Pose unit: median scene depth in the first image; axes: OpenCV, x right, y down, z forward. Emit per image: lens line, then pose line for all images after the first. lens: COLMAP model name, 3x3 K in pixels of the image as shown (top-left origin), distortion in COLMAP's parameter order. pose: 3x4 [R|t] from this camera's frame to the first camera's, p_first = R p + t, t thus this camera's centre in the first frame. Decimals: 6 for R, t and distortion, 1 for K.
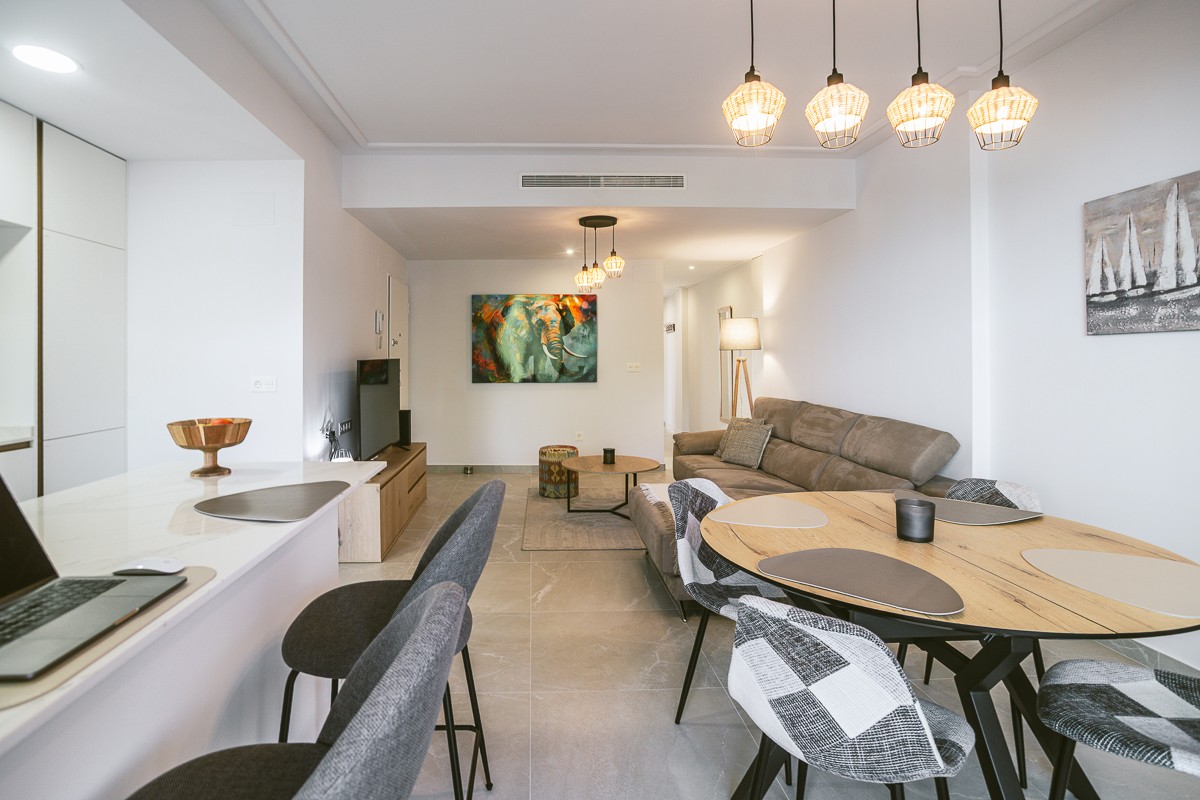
lens RADIAL K [[612.1, 0, 548.9], [0, 612.1, 358.3], [0, 0, 1]] dist [-0.047655, 0.025818]
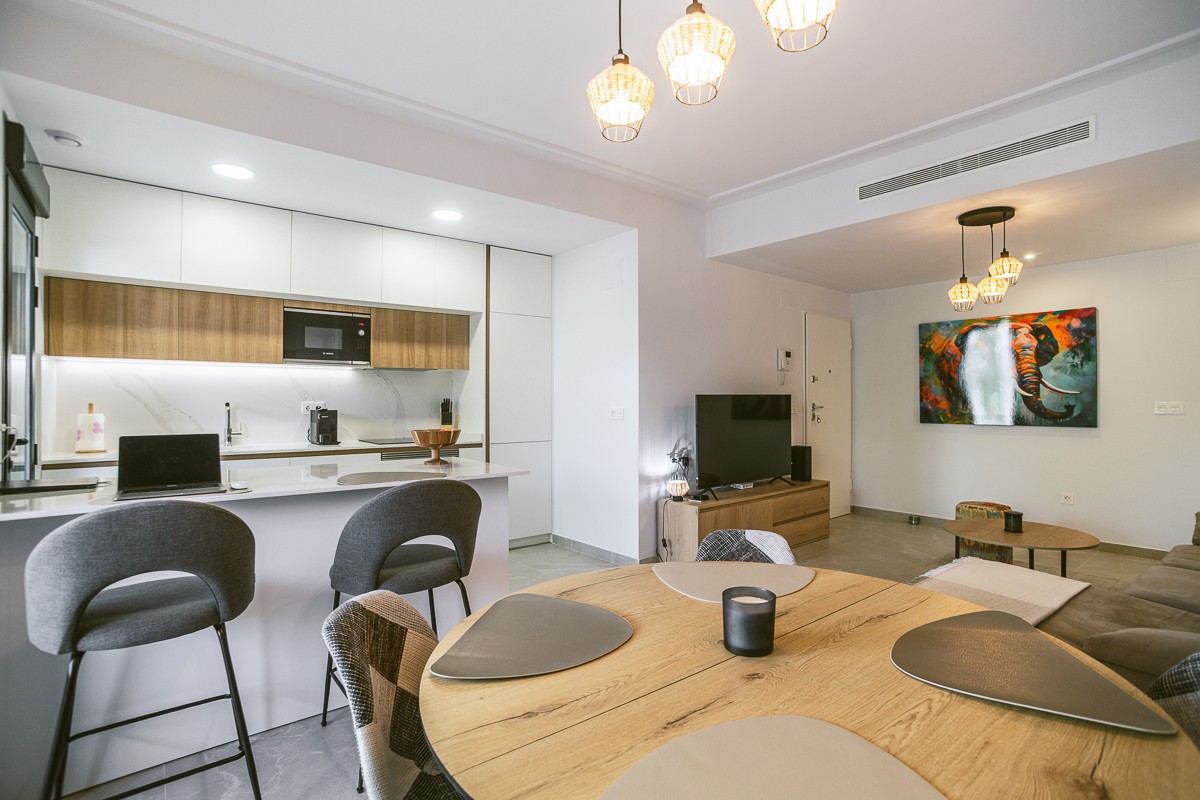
lens RADIAL K [[584.3, 0, 600.0], [0, 584.3, 400.0], [0, 0, 1]] dist [-0.070805, 0.034570]
pose [[0.605208, 0.004166, -0.796056, 0.432437], [-0.003613, 0.999990, 0.002486, 0.011250], [0.796059, 0.001371, 0.605218, 0.208610]]
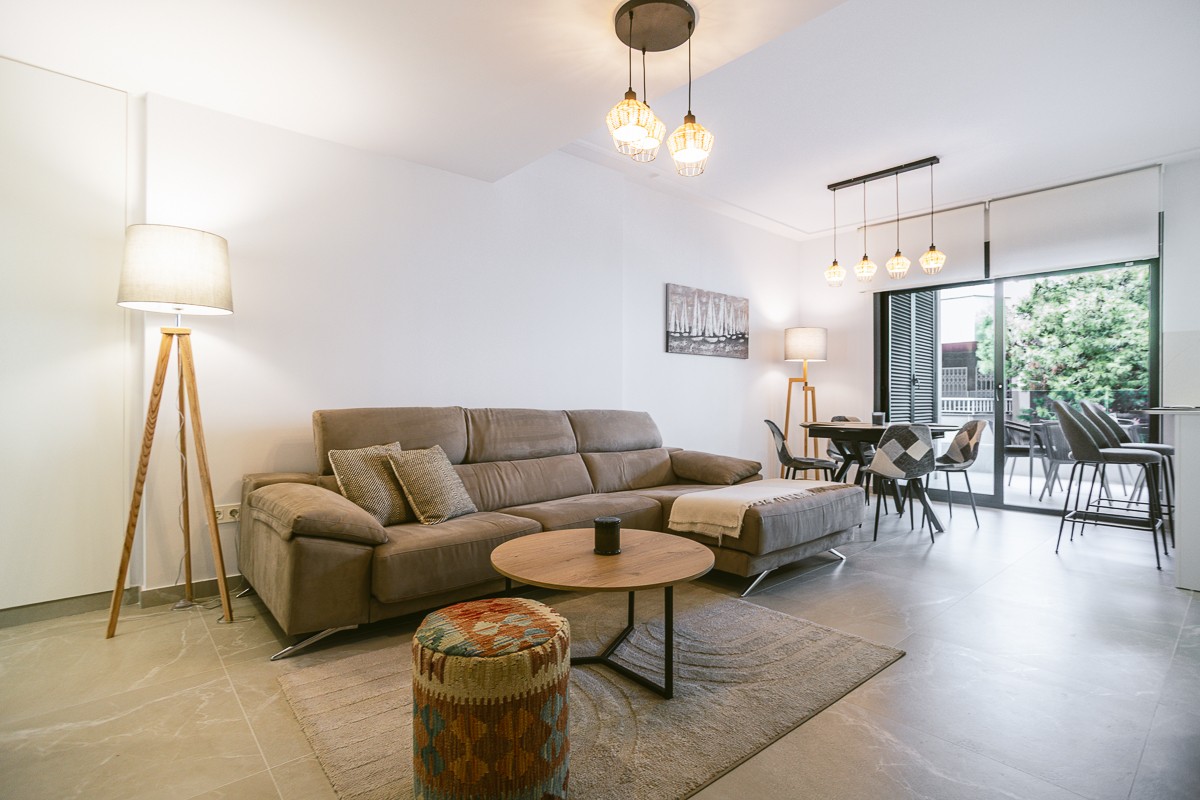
lens RADIAL K [[609.2, 0, 626.4], [0, 609.2, 385.1], [0, 0, 1]] dist [-0.001285, -0.000092]
pose [[-0.667120, 0.021596, 0.744637, -0.309468], [0.002564, 0.999640, -0.026695, 0.079595], [-0.744945, -0.015899, -0.666936, 1.618101]]
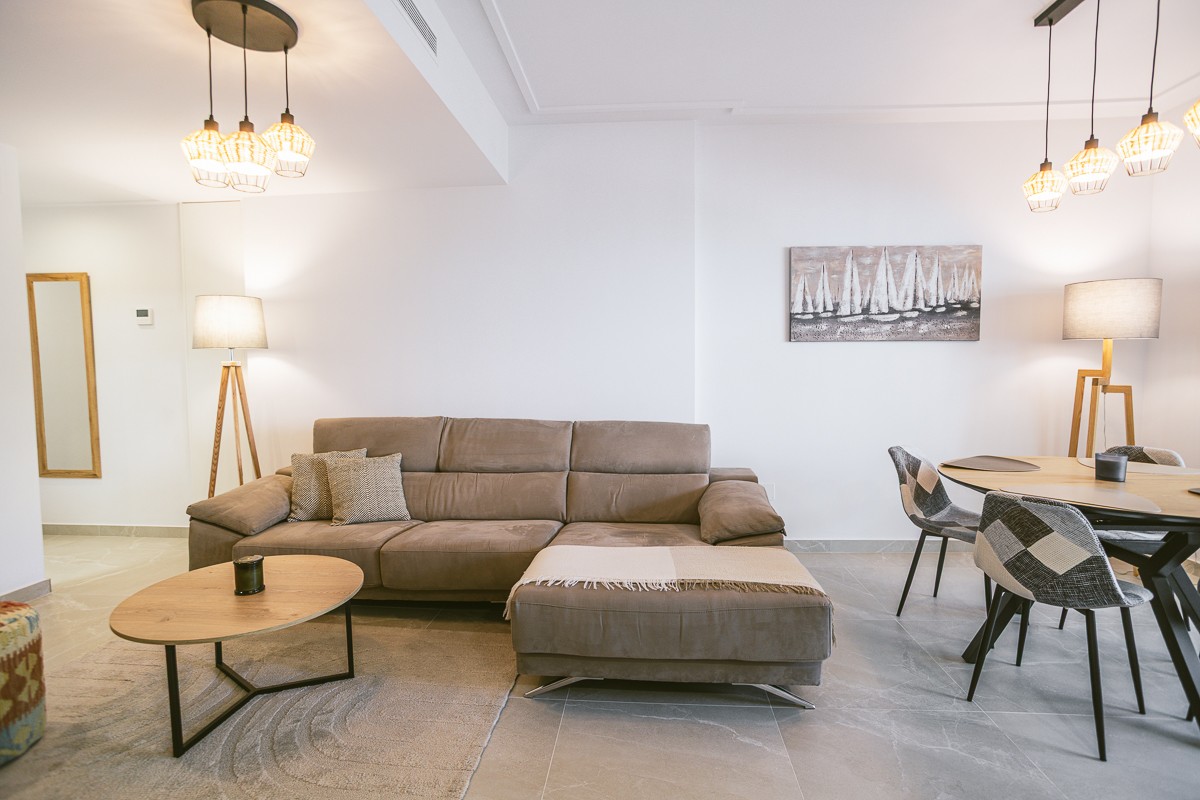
lens RADIAL K [[584.3, 0, 600.0], [0, 584.3, 400.0], [0, 0, 1]] dist [-0.070805, 0.034570]
pose [[0.105654, -0.052022, 0.993041, -0.346963], [0.007245, 0.998644, 0.051545, 0.017000], [-0.994377, 0.001748, 0.105888, 0.879626]]
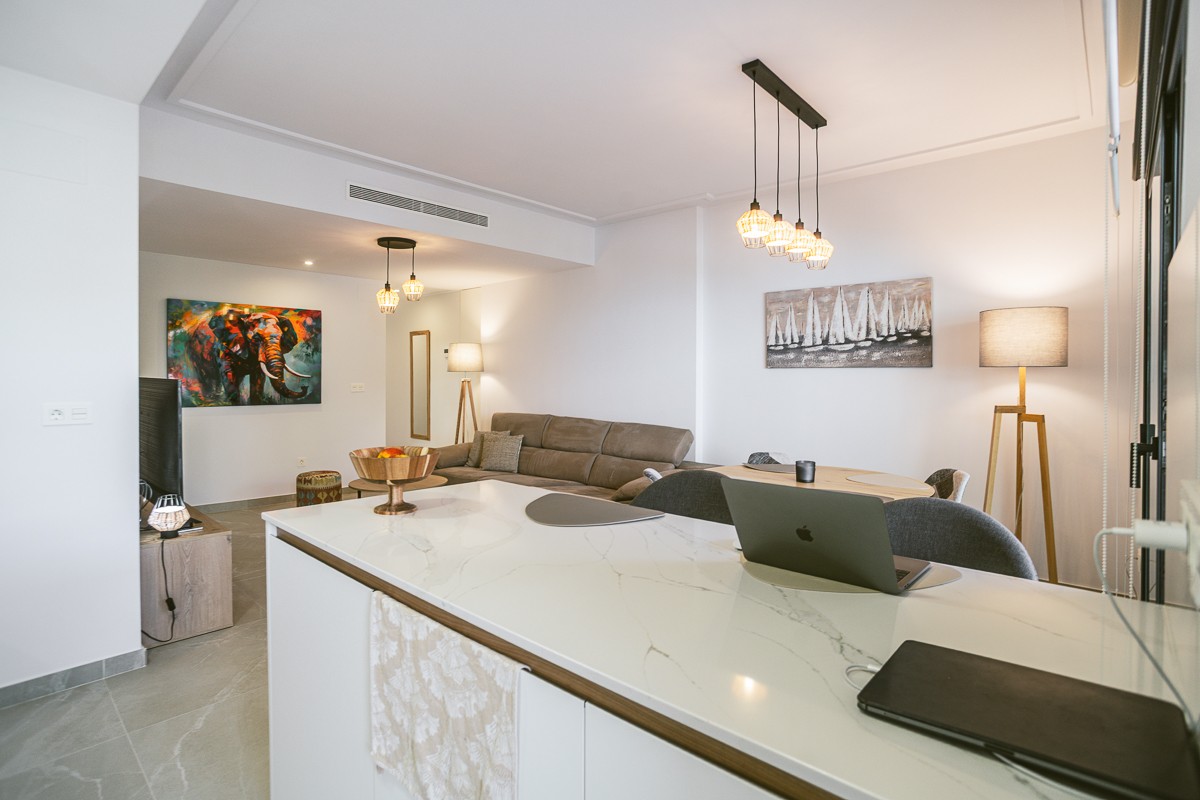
lens RADIAL K [[598.6, 0, 601.8], [0, 598.6, 383.0], [0, 0, 1]] dist [-0.073525, 0.035051]
pose [[0.695073, 0.002187, 0.718936, -0.466494], [-0.007417, 0.999964, 0.004129, 0.000784], [-0.718901, -0.008202, 0.695064, 0.091500]]
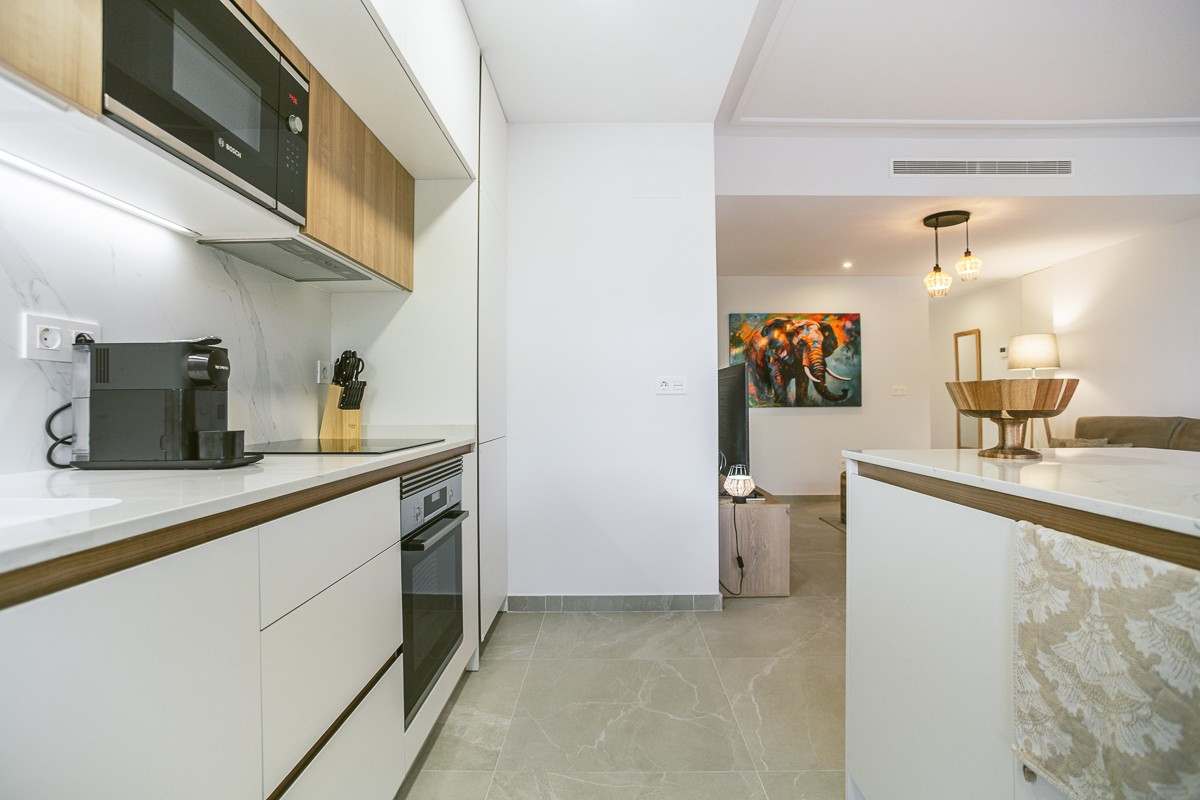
lens RADIAL K [[584.3, 0, 600.0], [0, 584.3, 400.0], [0, 0, 1]] dist [-0.070805, 0.034570]
pose [[0.998935, -0.001029, -0.046139, -0.477156], [0.000524, 0.999940, -0.010967, 0.065360], [0.046147, 0.010931, 0.998875, 0.163026]]
